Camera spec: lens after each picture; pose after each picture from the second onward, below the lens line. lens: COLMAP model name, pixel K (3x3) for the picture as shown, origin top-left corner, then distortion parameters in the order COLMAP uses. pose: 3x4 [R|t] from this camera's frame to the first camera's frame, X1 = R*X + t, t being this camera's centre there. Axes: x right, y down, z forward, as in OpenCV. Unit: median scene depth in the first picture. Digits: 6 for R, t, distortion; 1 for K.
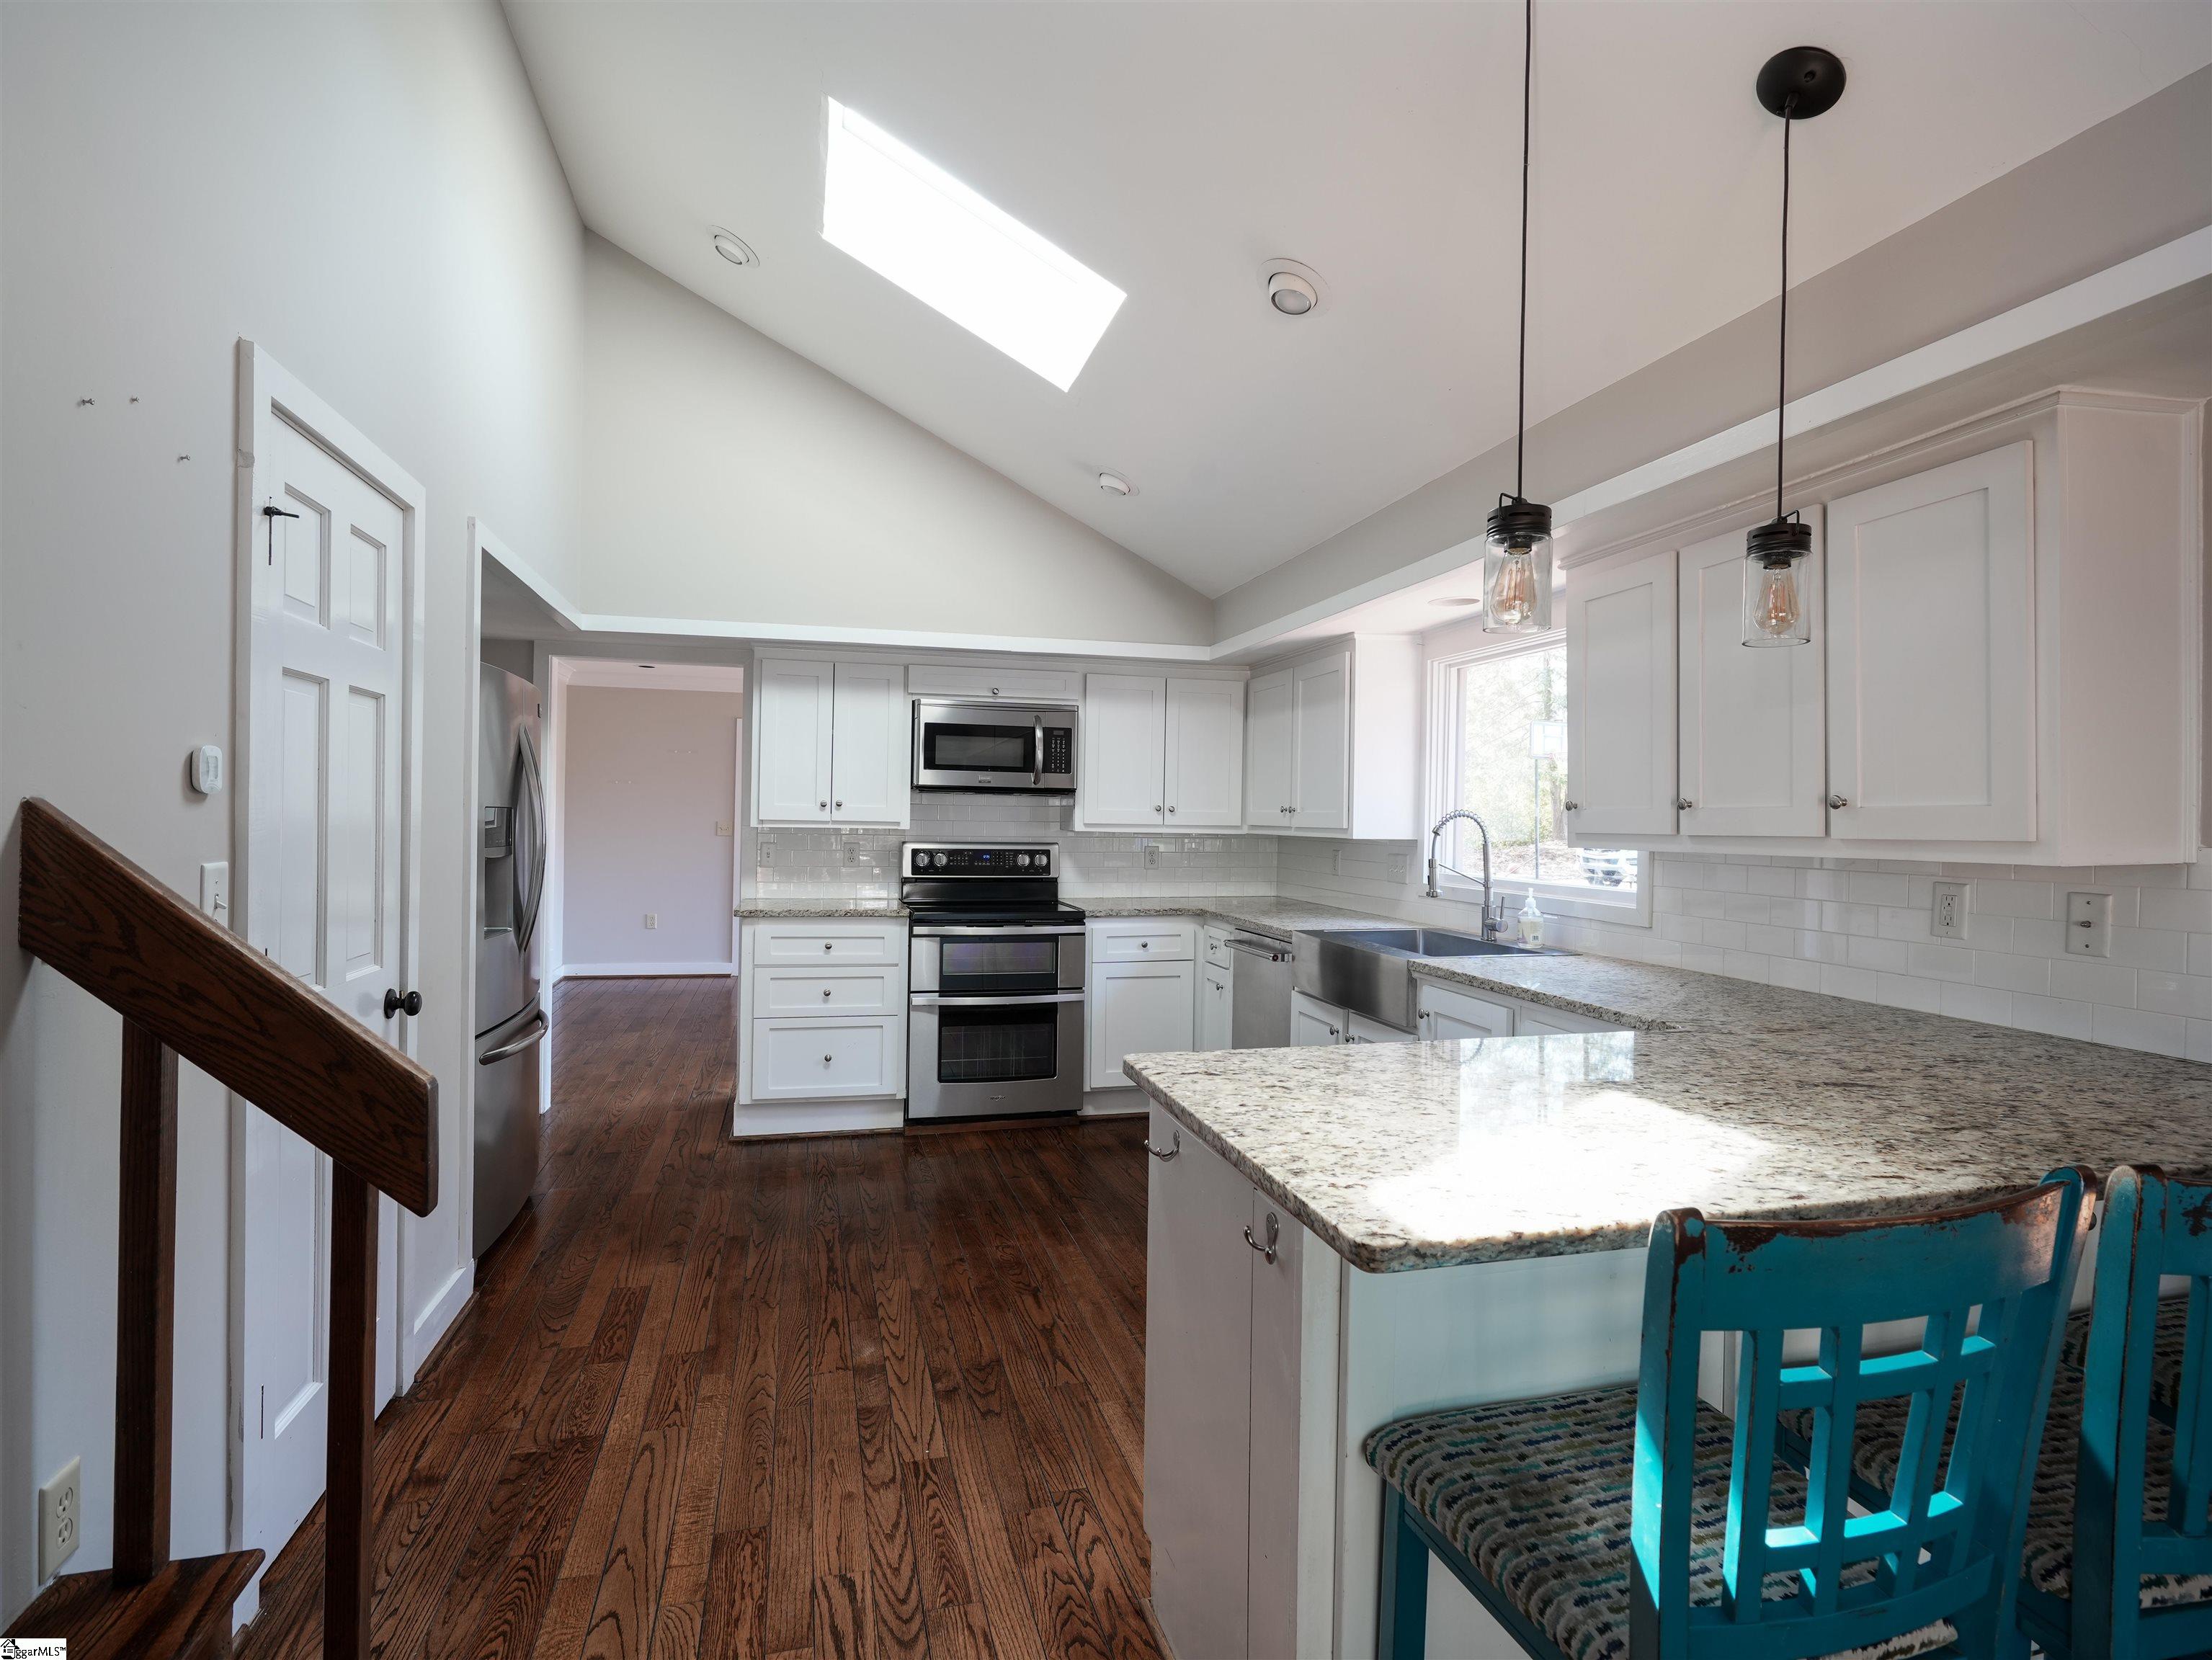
lens RADIAL K [[1131.4, 0, 1098.2], [0, 1131.4, 829.8], [0, 0, 1]] dist [-0.003749, 0.000757]
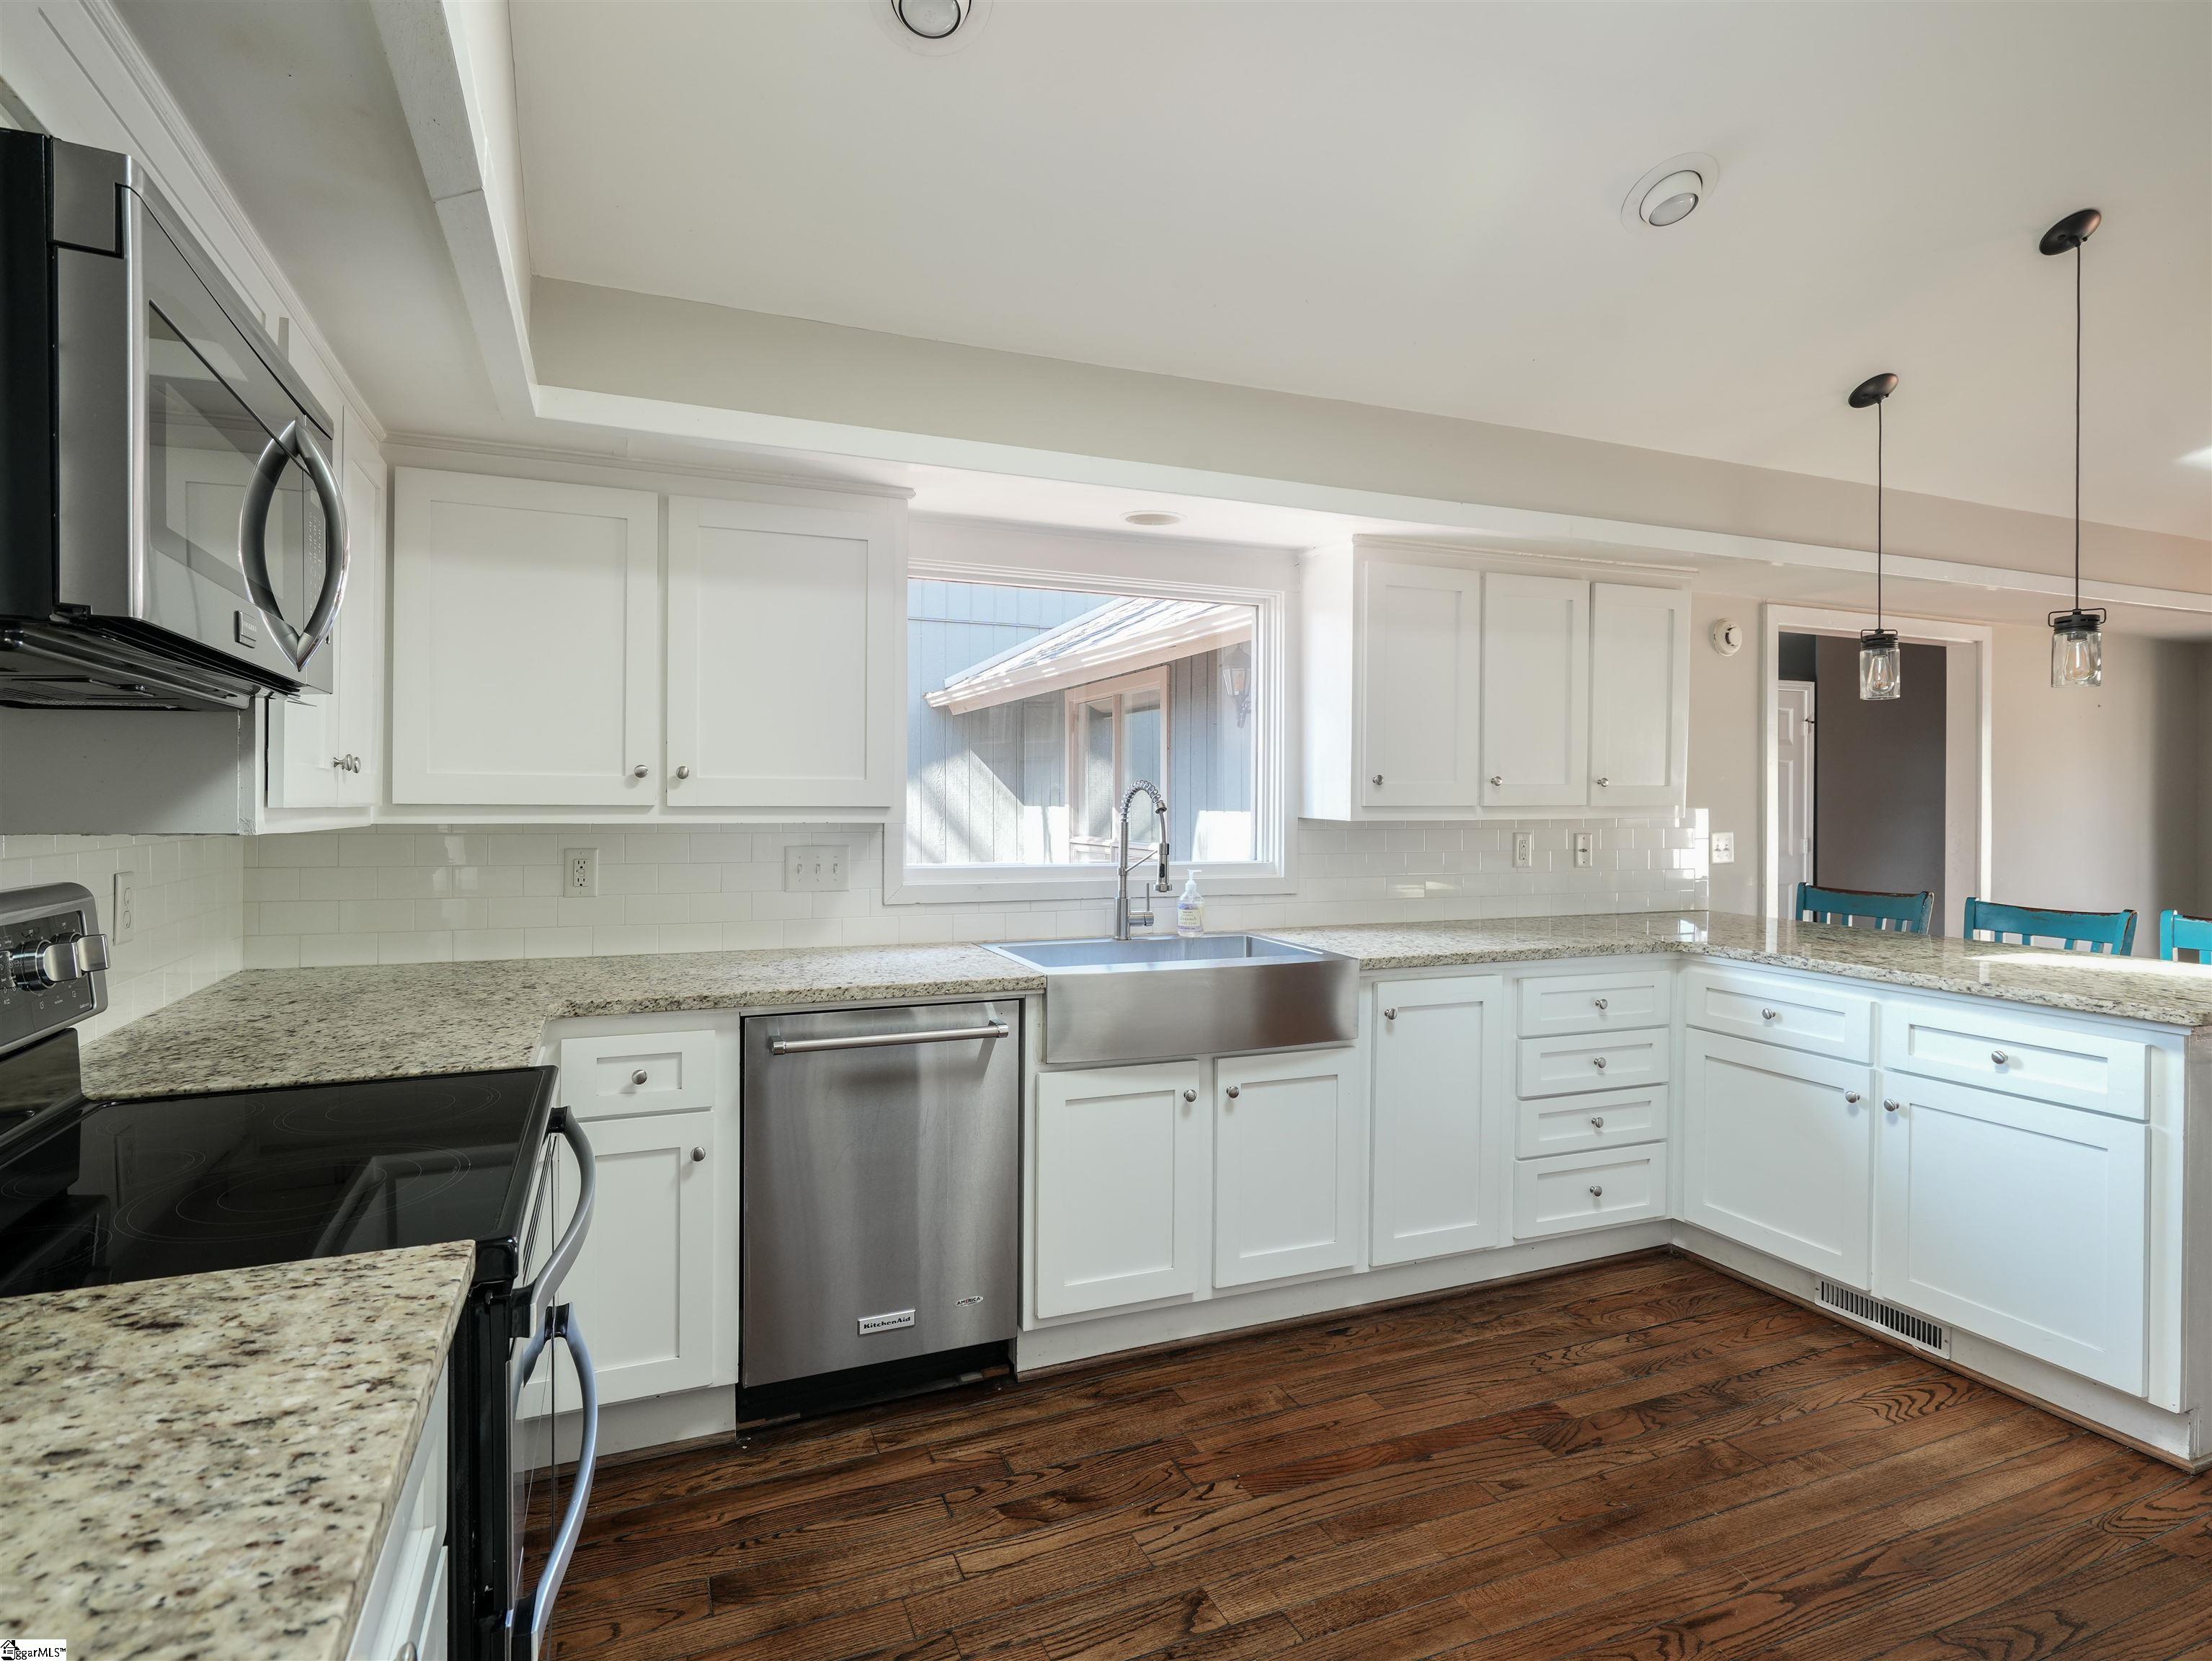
lens RADIAL K [[1131.5, 0, 1098.2], [0, 1131.5, 830.3], [0, 0, 1]] dist [-0.003749, 0.000757]
pose [[-0.132629, -0.042688, 0.990246, -0.467799], [0.001831, 0.999060, 0.043313, -0.017452], [-0.991164, 0.007558, -0.132426, 1.126707]]
